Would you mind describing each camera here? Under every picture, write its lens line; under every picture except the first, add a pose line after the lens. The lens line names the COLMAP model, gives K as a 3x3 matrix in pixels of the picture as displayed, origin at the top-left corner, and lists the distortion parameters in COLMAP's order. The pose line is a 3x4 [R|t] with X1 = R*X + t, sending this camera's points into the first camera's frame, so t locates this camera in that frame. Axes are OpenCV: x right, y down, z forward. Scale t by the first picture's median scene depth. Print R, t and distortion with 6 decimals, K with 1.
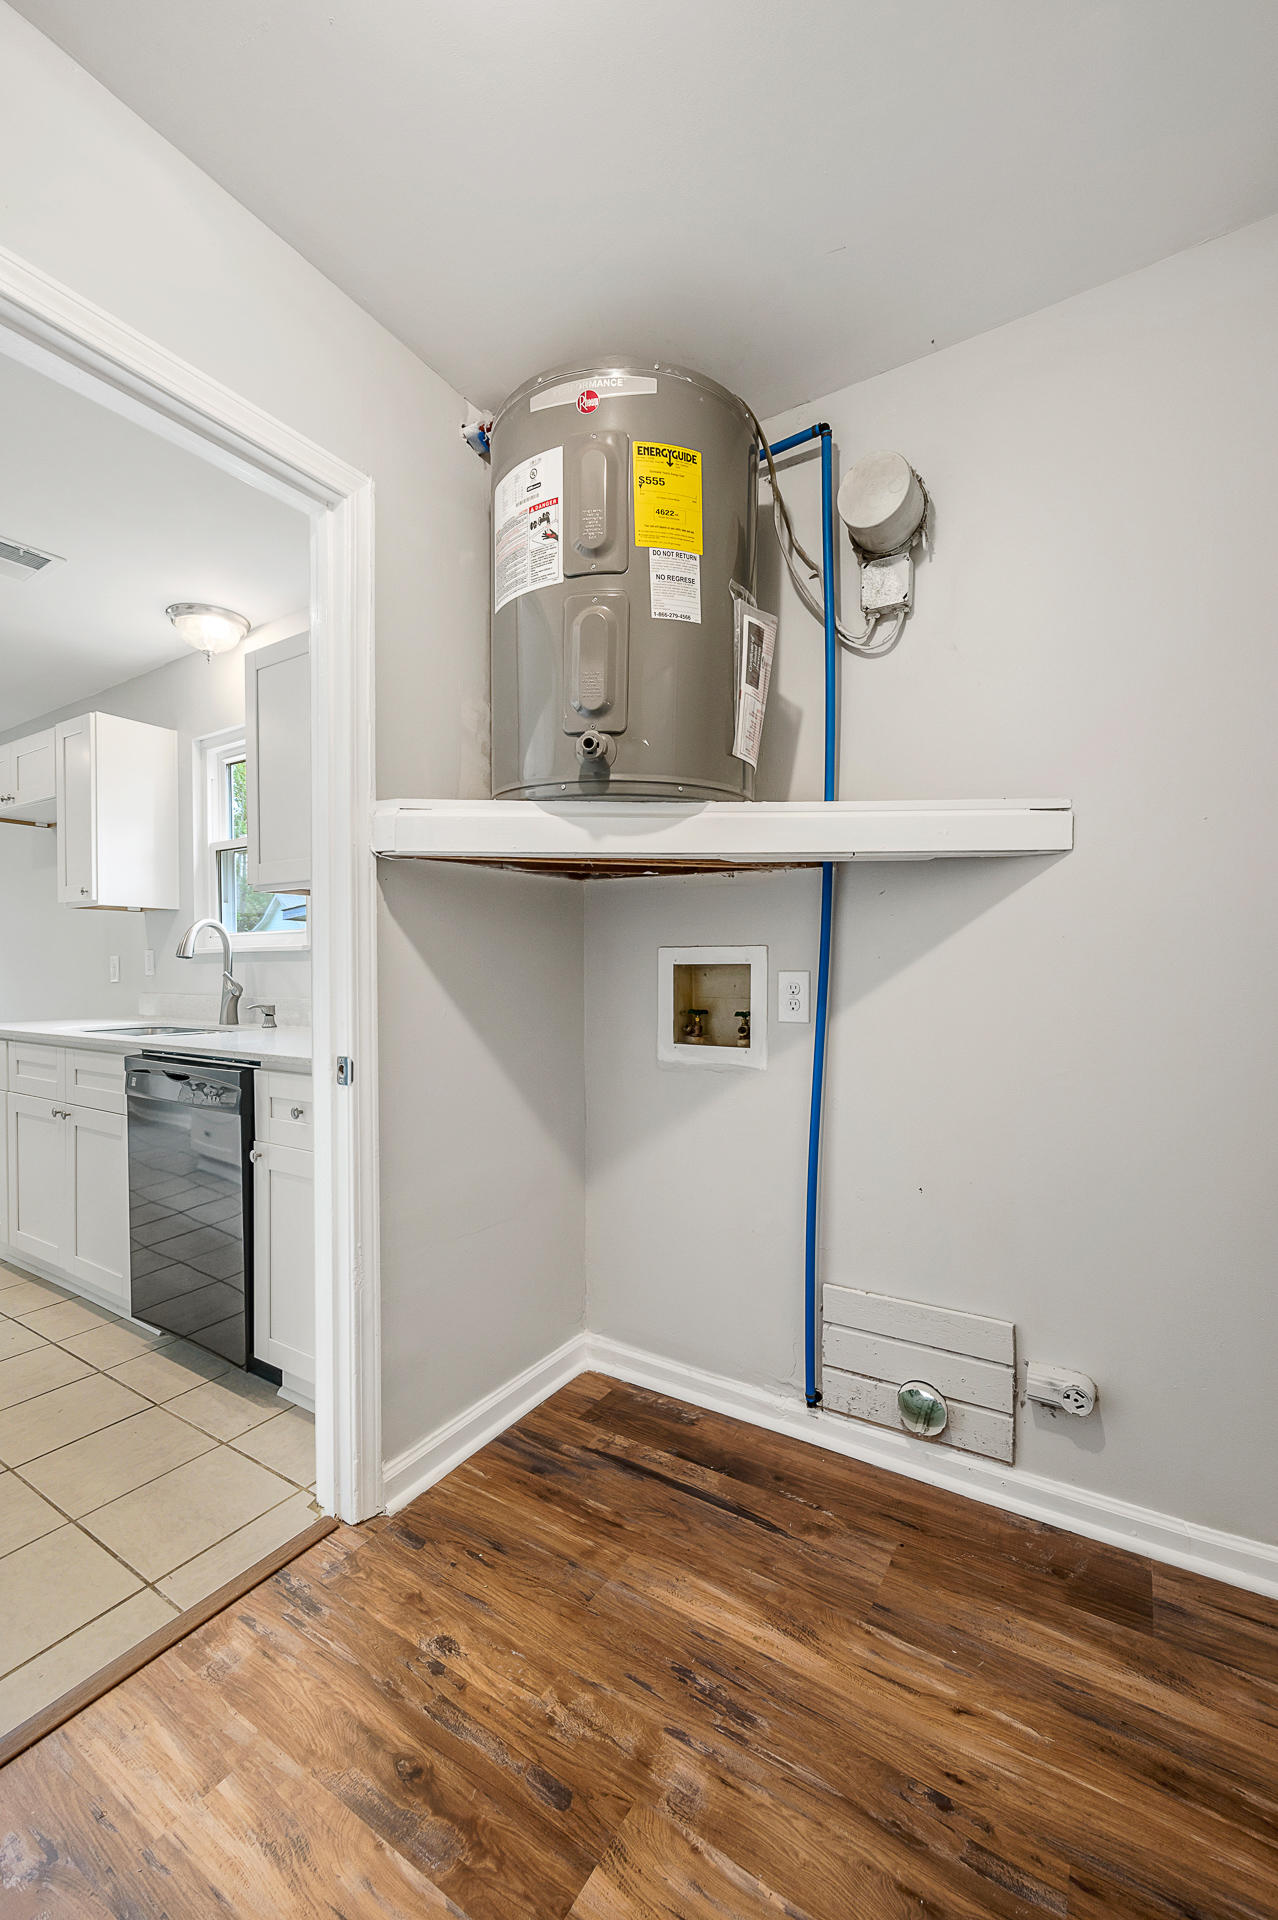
lens RADIAL K [[771.8, 0, 647.8], [0, 771.8, 972.1], [0, 0, 1]] dist [-0.000368, -0.000216]
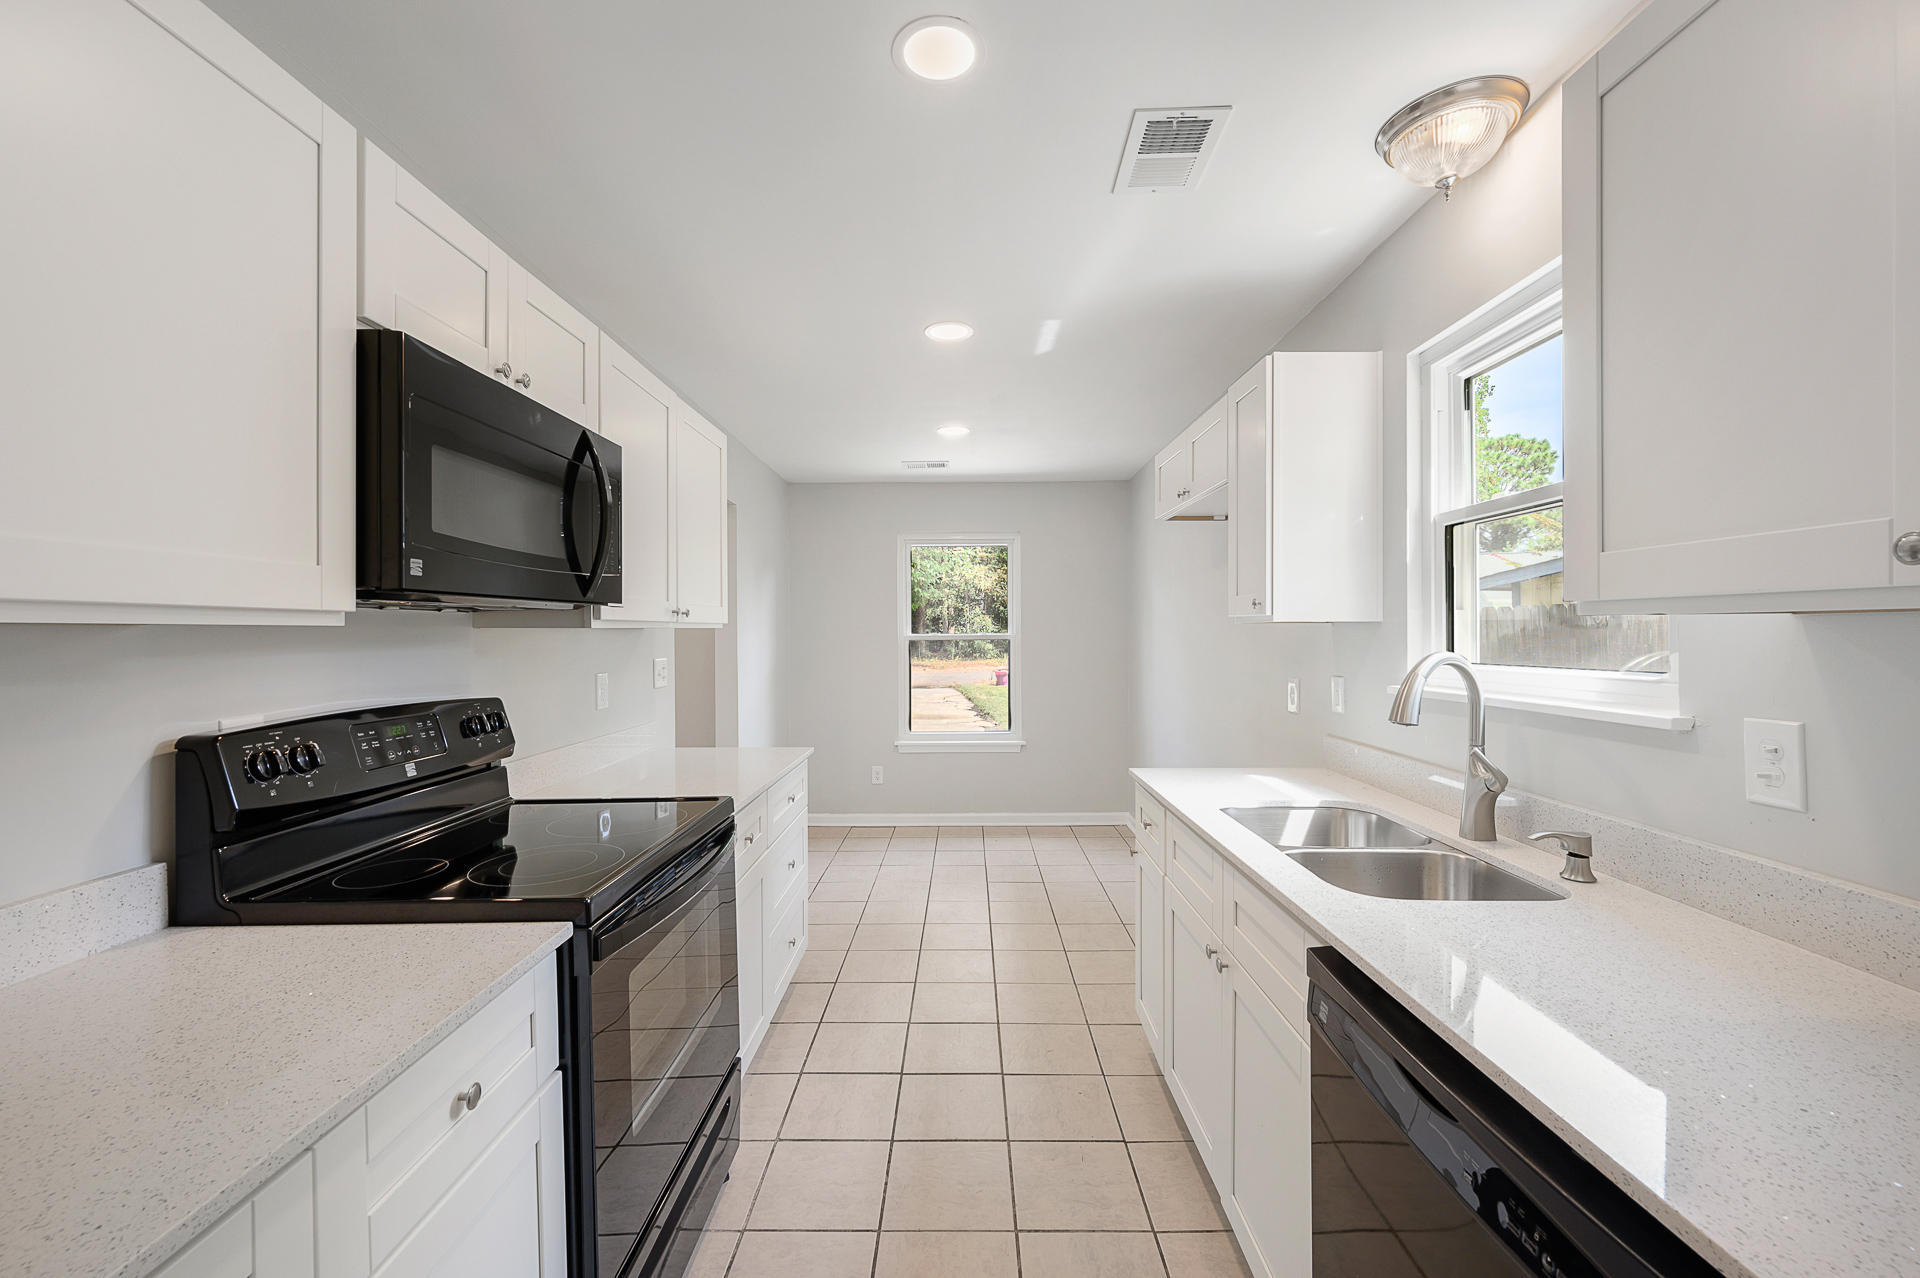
lens RADIAL K [[756.2, 0, 956.8], [0, 756.2, 628.7], [0, 0, 1]] dist [-0.000154, -0.000148]
pose [[0.520709, 0.002406, -0.853731, -0.290968], [-0.014073, 0.999884, -0.005766, -0.079289], [0.853618, 0.015017, 0.520682, 0.420026]]
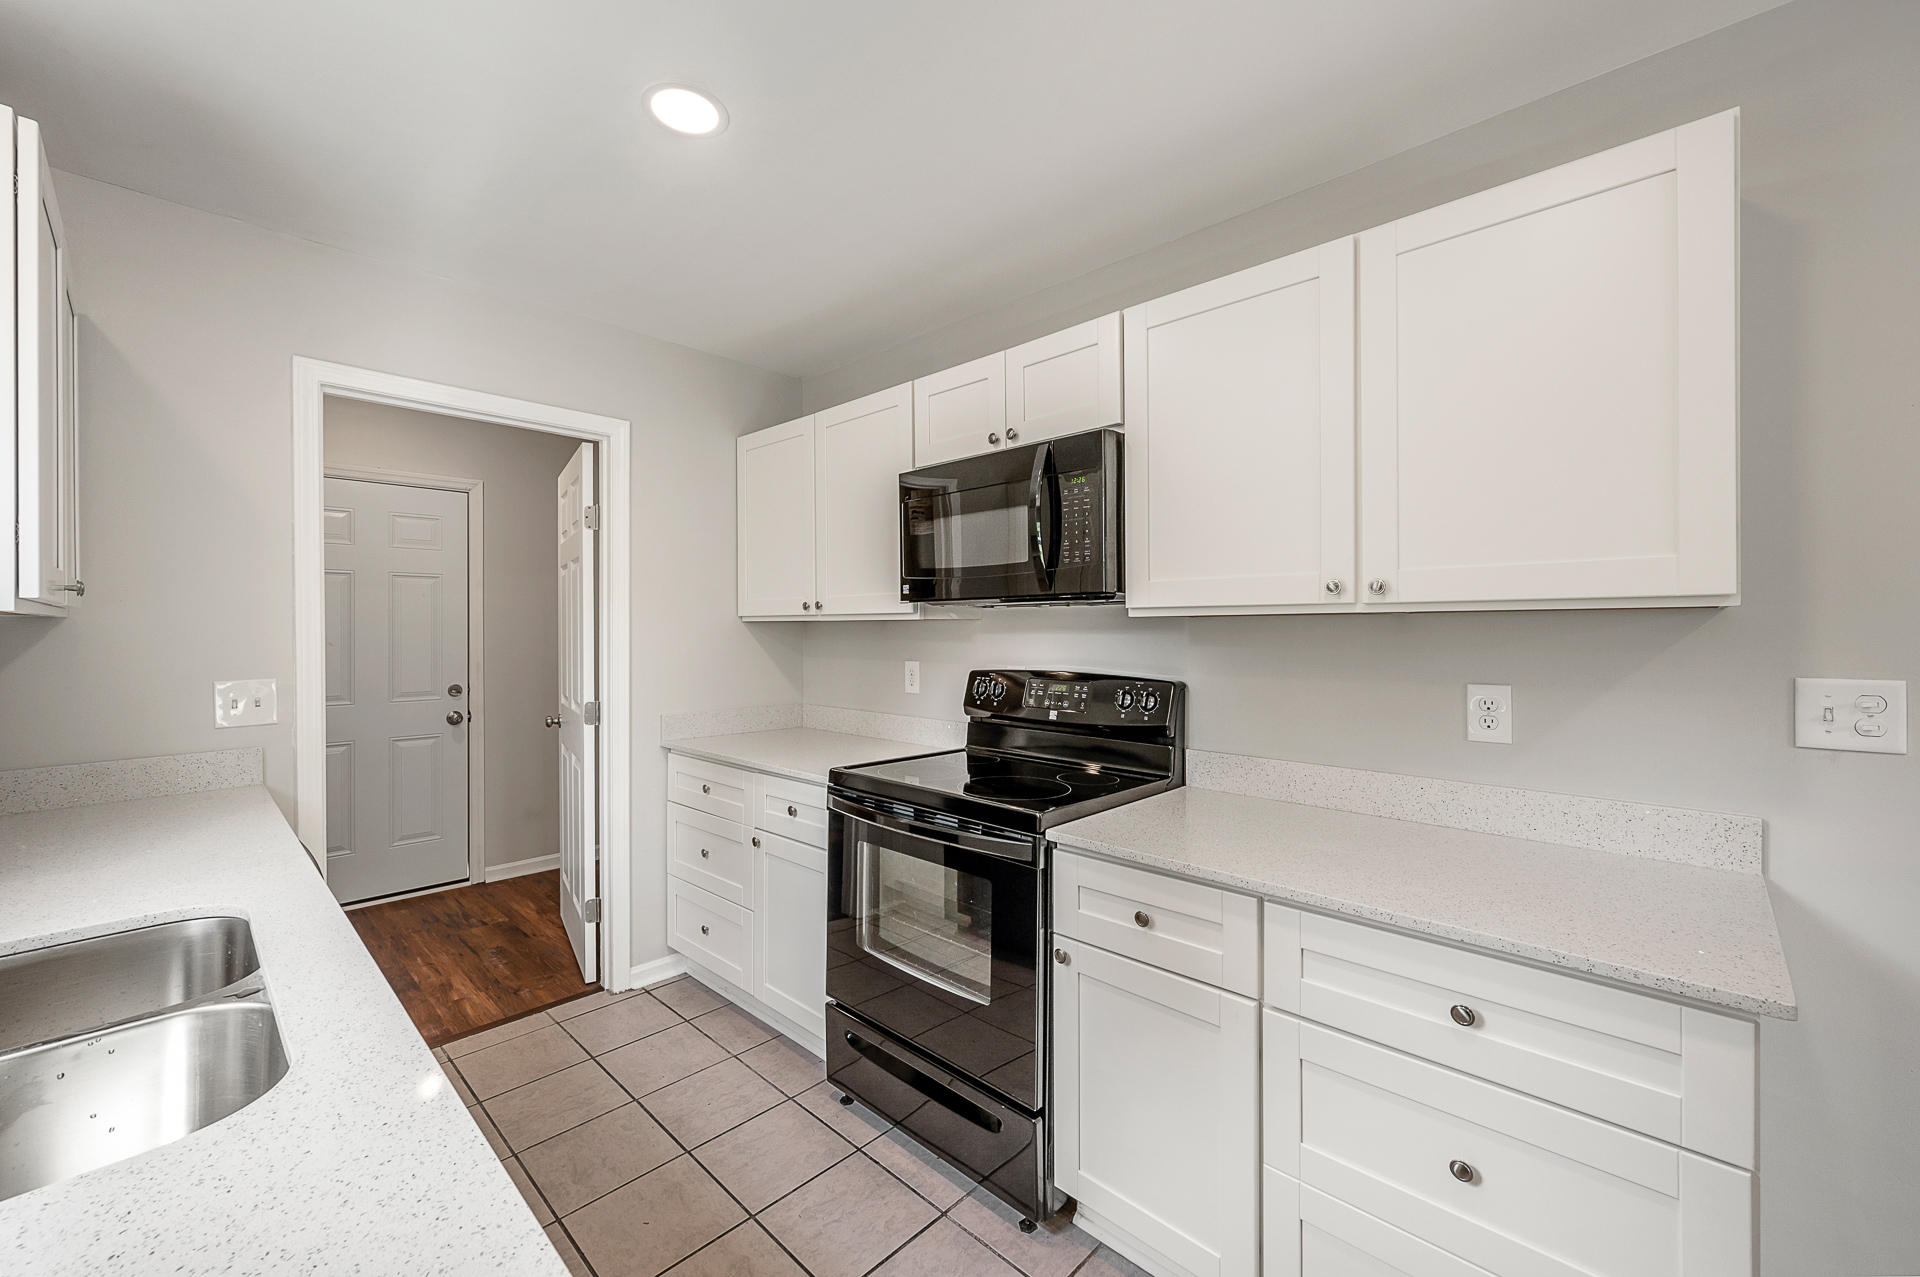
lens RADIAL K [[765.0, 0, 956.2], [0, 765.0, 630.3], [0, 0, 1]] dist [-0.000611, 0.000257]
pose [[-0.977769, 0.007503, 0.209549, -1.033573], [0.010754, 0.999839, 0.014377, -0.084055], [-0.209408, 0.016311, -0.977692, 1.182320]]
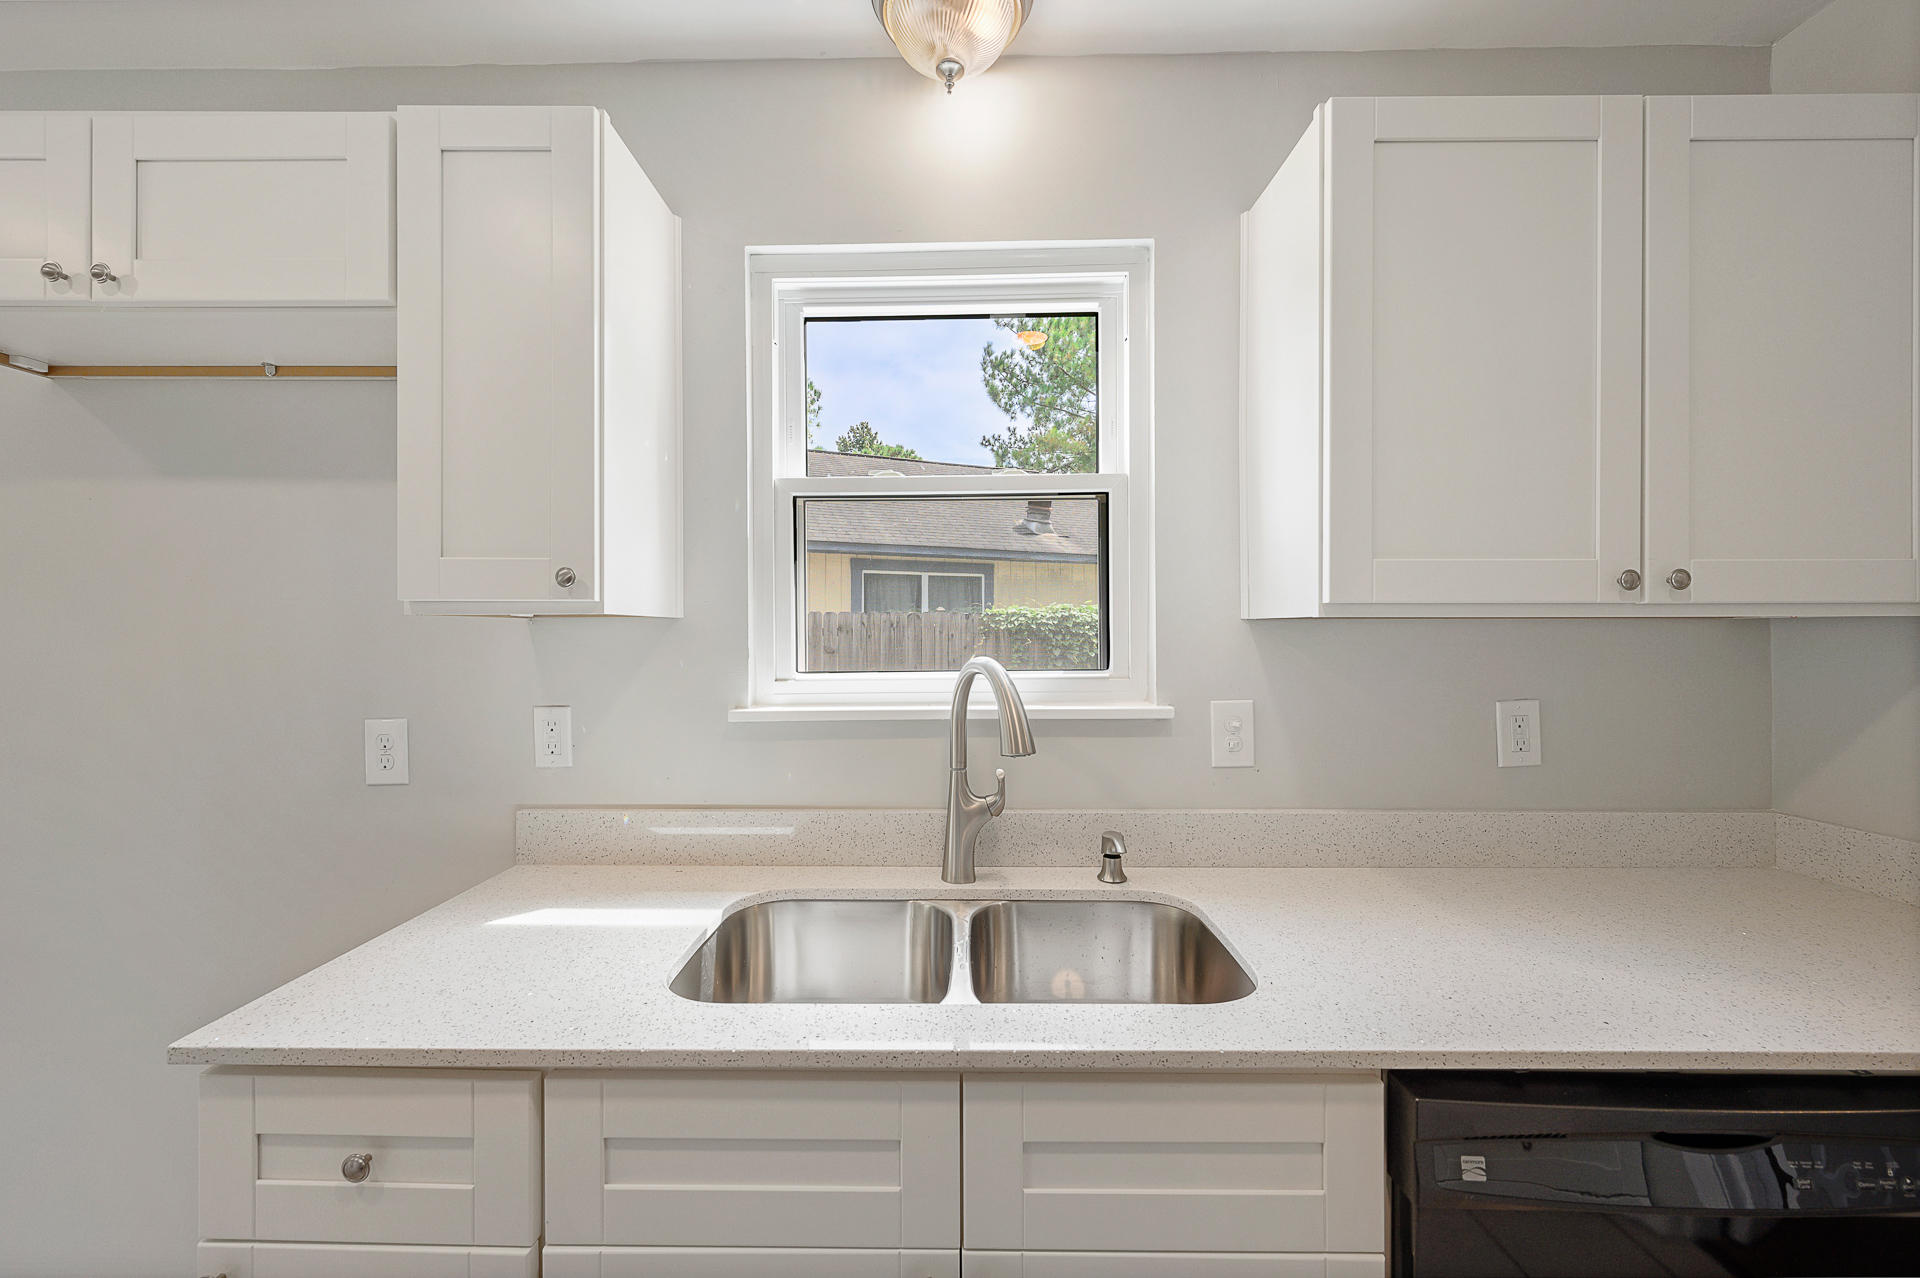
lens RADIAL K [[756.2, 0, 956.8], [0, 756.2, 628.7], [0, 0, 1]] dist [-0.000154, -0.000148]
pose [[0.855337, 0.008049, 0.518009, -0.822332], [0.000168, 0.999875, -0.015814, -0.081099], [-0.518072, 0.013613, 0.855229, 0.641599]]
